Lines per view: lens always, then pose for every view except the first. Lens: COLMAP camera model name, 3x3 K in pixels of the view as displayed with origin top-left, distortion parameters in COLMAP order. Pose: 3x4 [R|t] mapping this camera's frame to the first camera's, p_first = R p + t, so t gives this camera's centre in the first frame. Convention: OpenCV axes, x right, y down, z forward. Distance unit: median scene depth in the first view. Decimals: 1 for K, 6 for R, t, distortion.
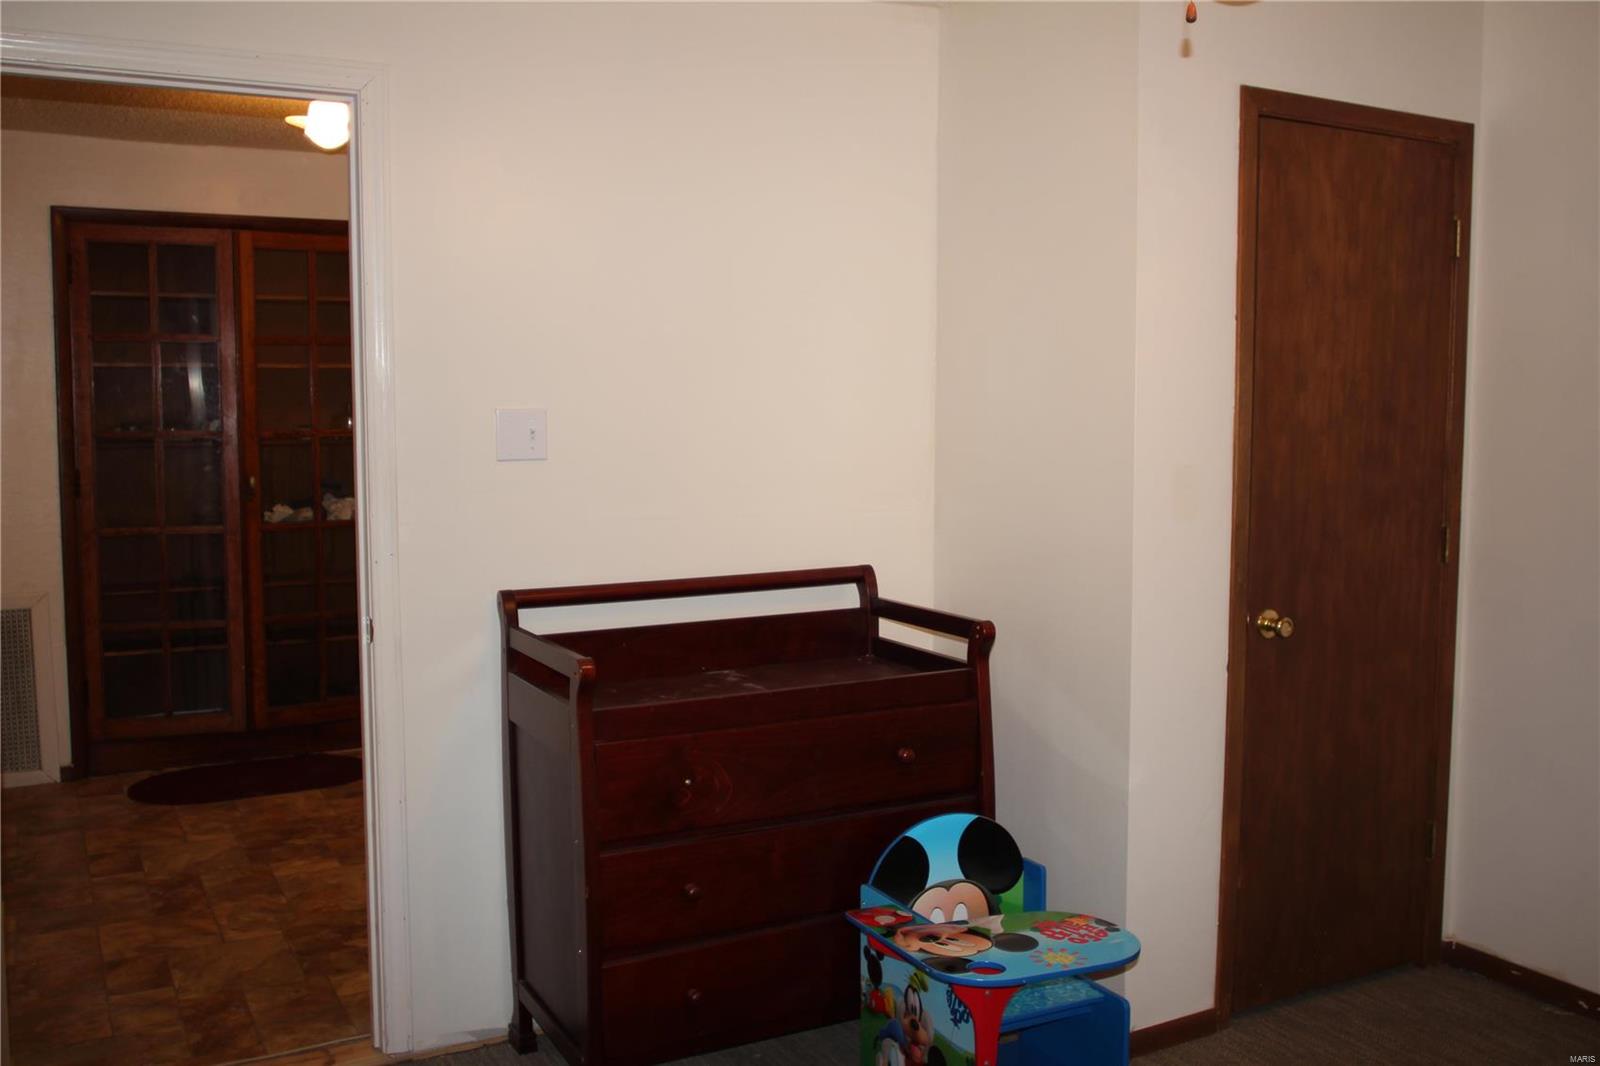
lens RADIAL K [[1514.2, 0, 827.2], [0, 1514.2, 574.4], [0, 0, 1]] dist [-0.027085, -0.004592]
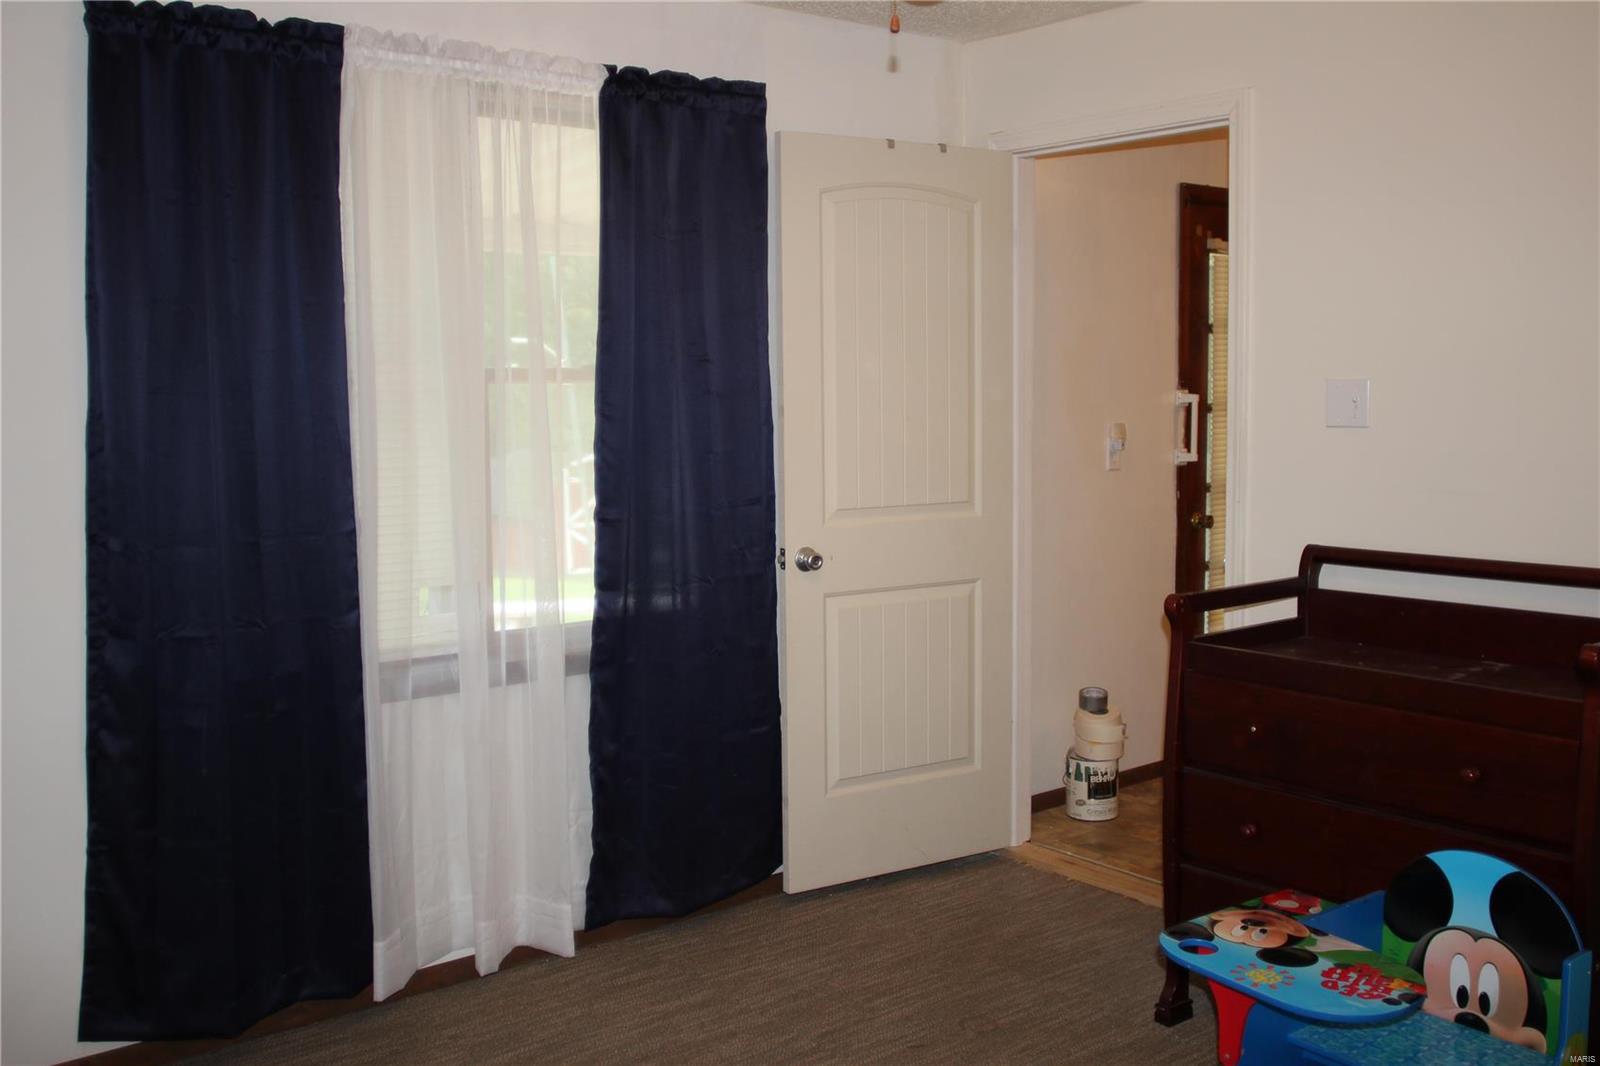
lens RADIAL K [[1472.0, 0, 818.5], [0, 1472.0, 524.4], [0, 0, 1]] dist [-0.071976, 0.046085]
pose [[0.193435, 0.100512, -0.975951, 0.863891], [-0.113681, 0.990335, 0.079462, -0.053465], [0.974505, 0.095576, 0.202991, 0.489501]]
